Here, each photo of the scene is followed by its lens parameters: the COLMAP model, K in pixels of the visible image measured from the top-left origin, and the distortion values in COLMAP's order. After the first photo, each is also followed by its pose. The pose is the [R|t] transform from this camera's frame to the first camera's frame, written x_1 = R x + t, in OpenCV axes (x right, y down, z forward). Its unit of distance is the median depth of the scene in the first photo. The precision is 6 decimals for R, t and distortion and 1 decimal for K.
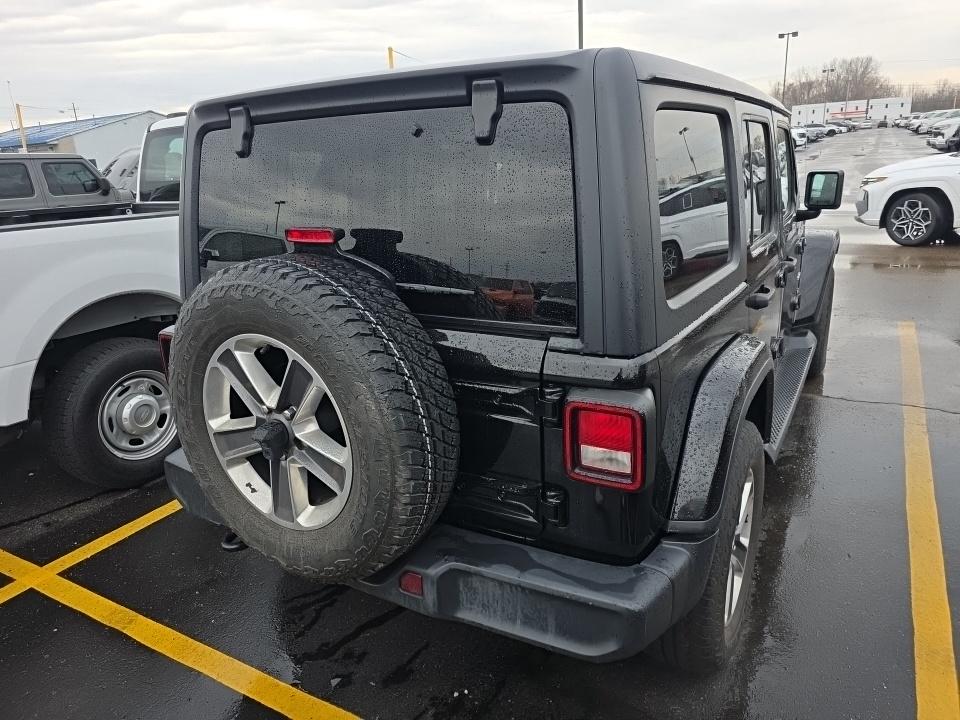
lens RADIAL K [[657.6, 0, 480.0], [0, 657.6, 360.0], [0, 0, 1]] dist [0.063451, -0.054228]
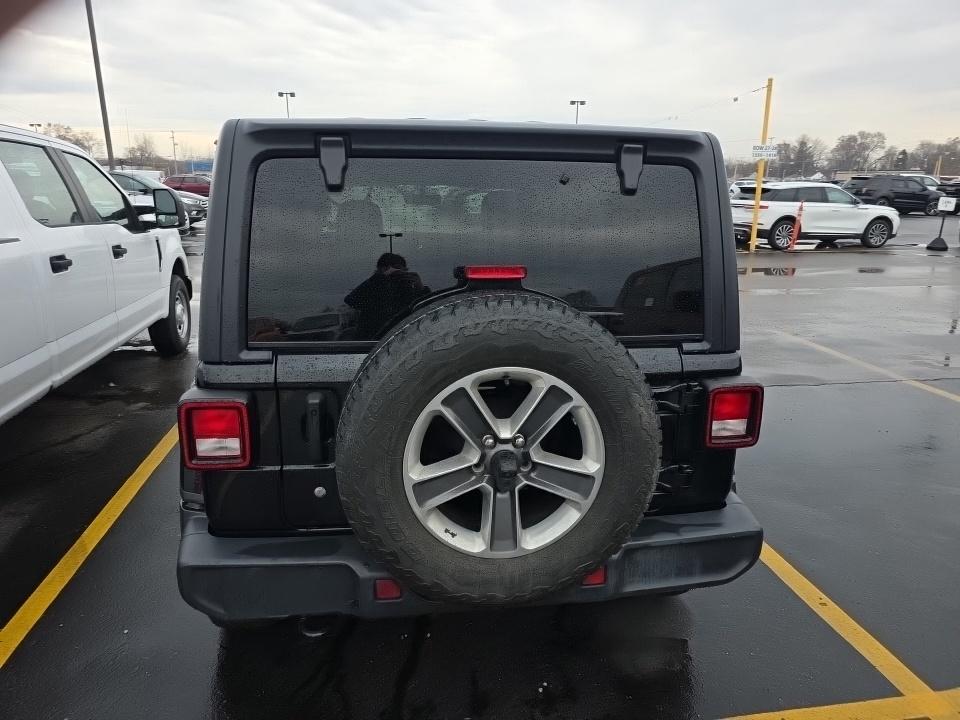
lens RADIAL K [[620.1, 0, 442.3], [0, 620.1, 381.2], [0, 0, 1]] dist [-0.003714, -0.001281]
pose [[0.787765, -0.121654, 0.603843, -0.922175], [0.147203, 0.989080, 0.007226, -0.036155], [-0.598128, 0.083195, 0.797070, 0.283654]]
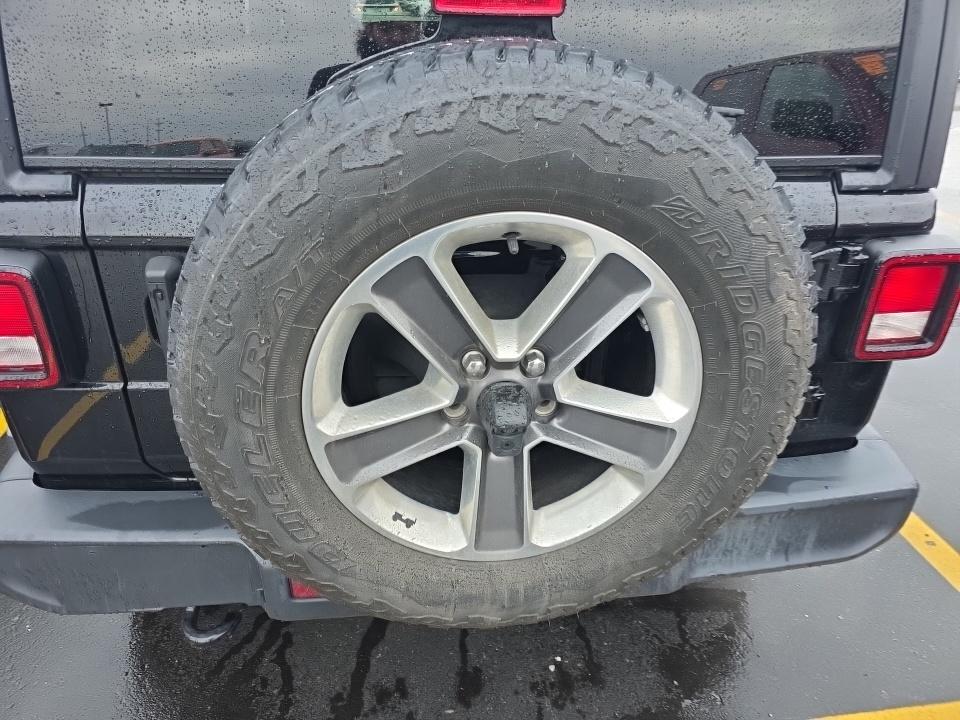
lens RADIAL K [[638.3, 0, 453.6], [0, 638.3, 366.9], [0, 0, 1]] dist [0.060592, -0.050250]
pose [[0.793670, -0.229072, 0.563572, -0.608368], [0.133145, 0.969345, 0.206499, -0.029832], [-0.593599, -0.088856, 0.799841, 0.606344]]
